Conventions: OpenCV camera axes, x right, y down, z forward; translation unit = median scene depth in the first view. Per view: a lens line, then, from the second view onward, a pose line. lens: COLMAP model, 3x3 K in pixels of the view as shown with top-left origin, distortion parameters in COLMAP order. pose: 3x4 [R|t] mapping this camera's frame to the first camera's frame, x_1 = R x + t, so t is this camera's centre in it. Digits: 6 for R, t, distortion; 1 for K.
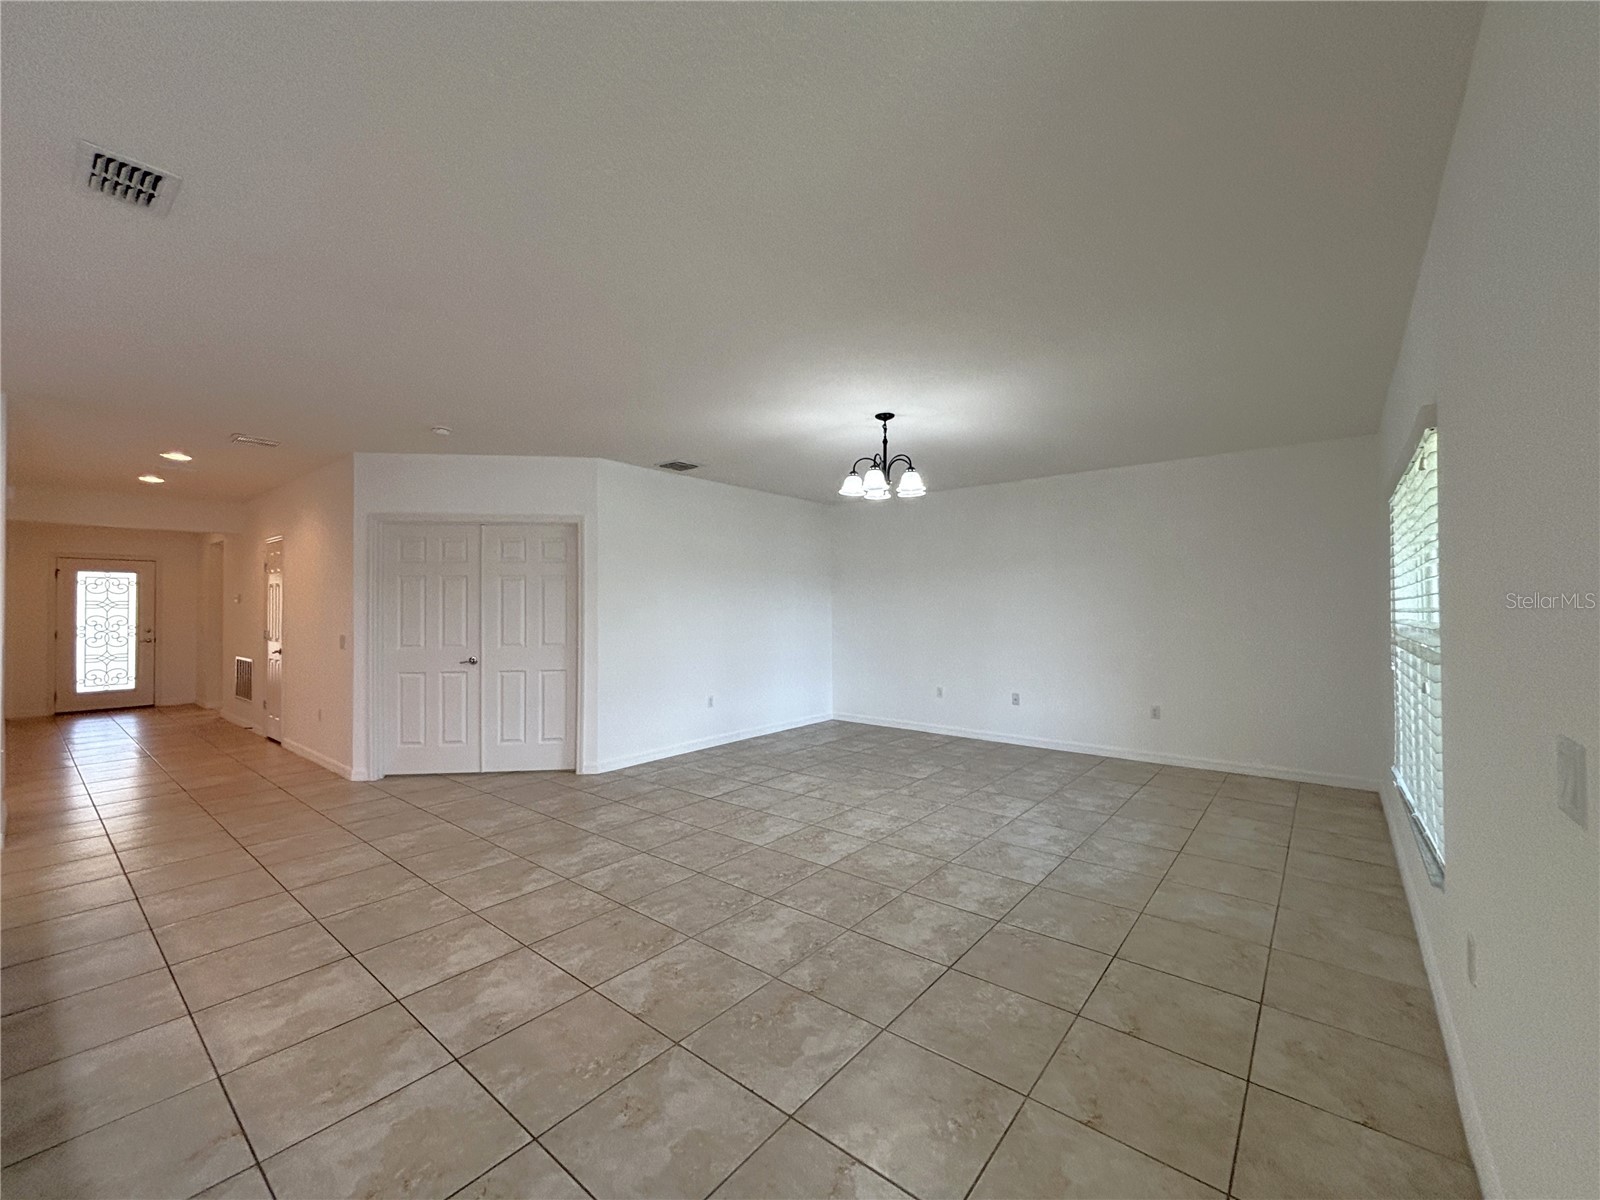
lens RADIAL K [[644.5, 0, 800.0], [0, 644.5, 600.0], [0, 0, 1]] dist [-0.000312, 0.000930]
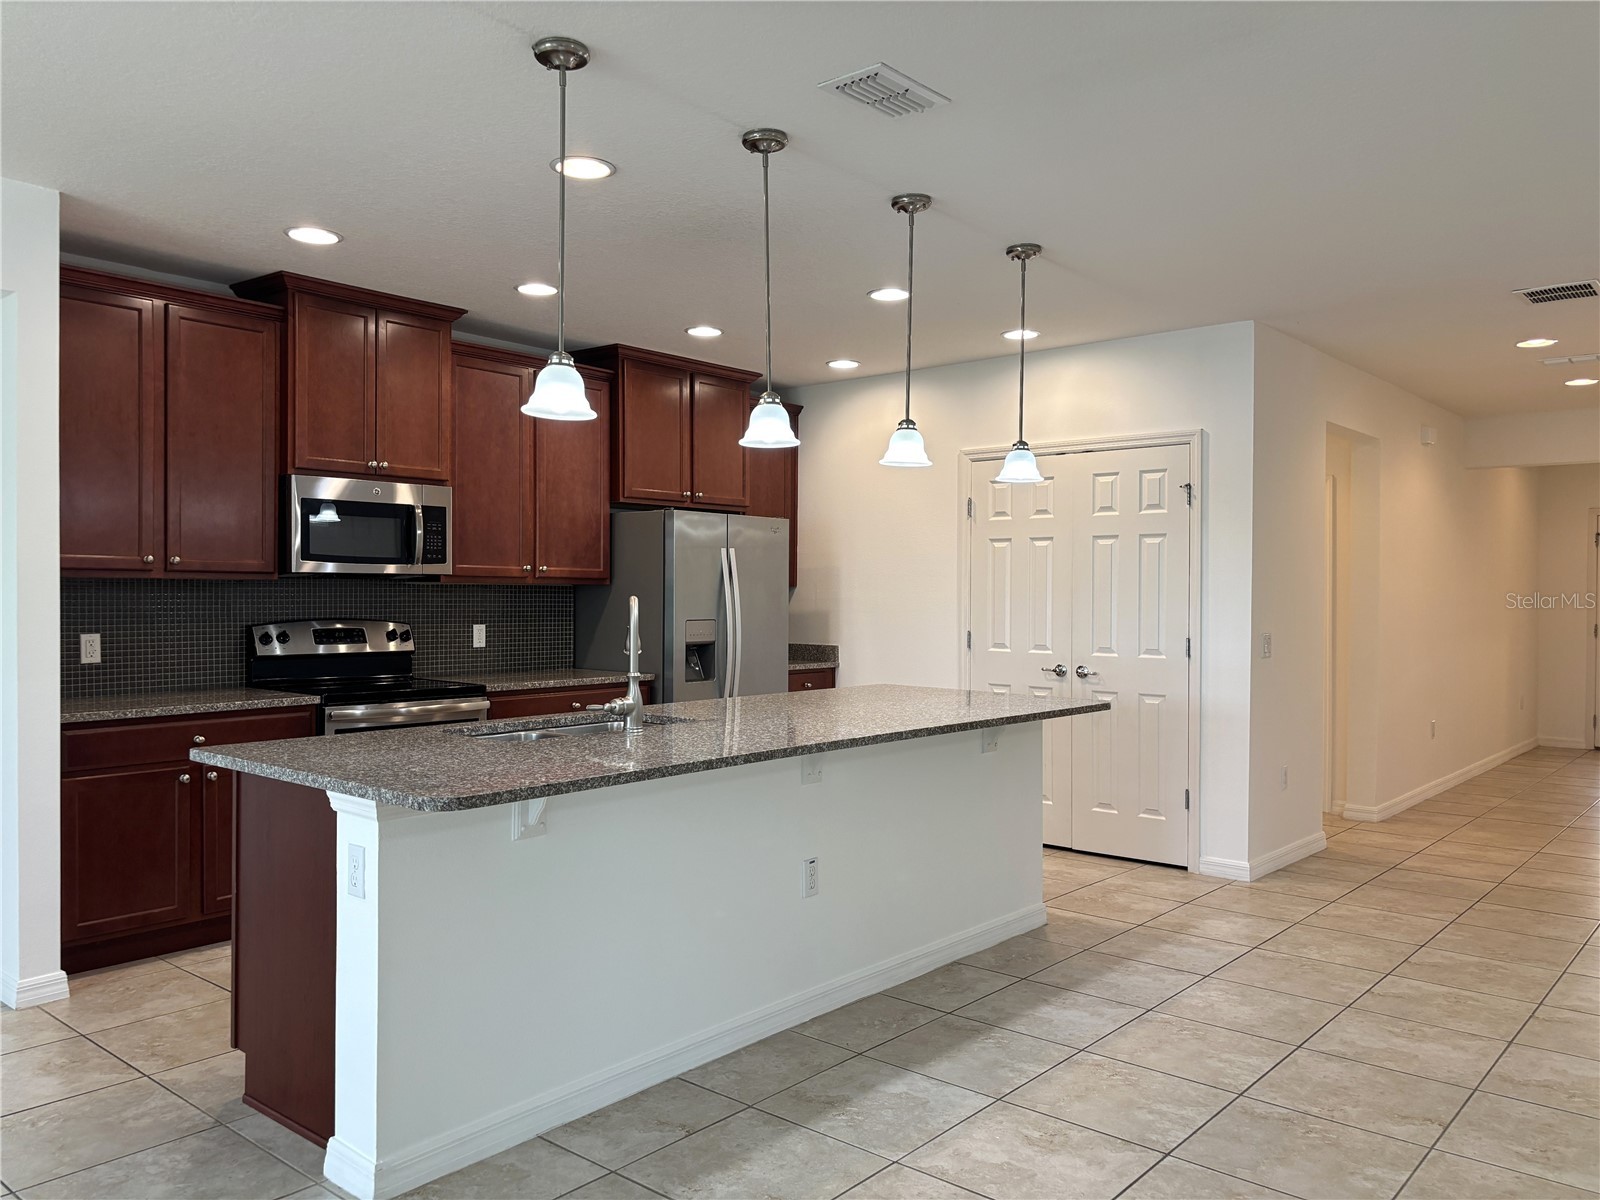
lens RADIAL K [[1208.9, 0, 800.0], [0, 1208.9, 600.0], [0, 0, 1]] dist [0.071187, -0.078496]
pose [[-0.029902, 0.007603, -0.999524, 0.218123], [0.009850, 0.999925, 0.007312, 0.007733], [0.999504, -0.009627, -0.029974, 0.322931]]
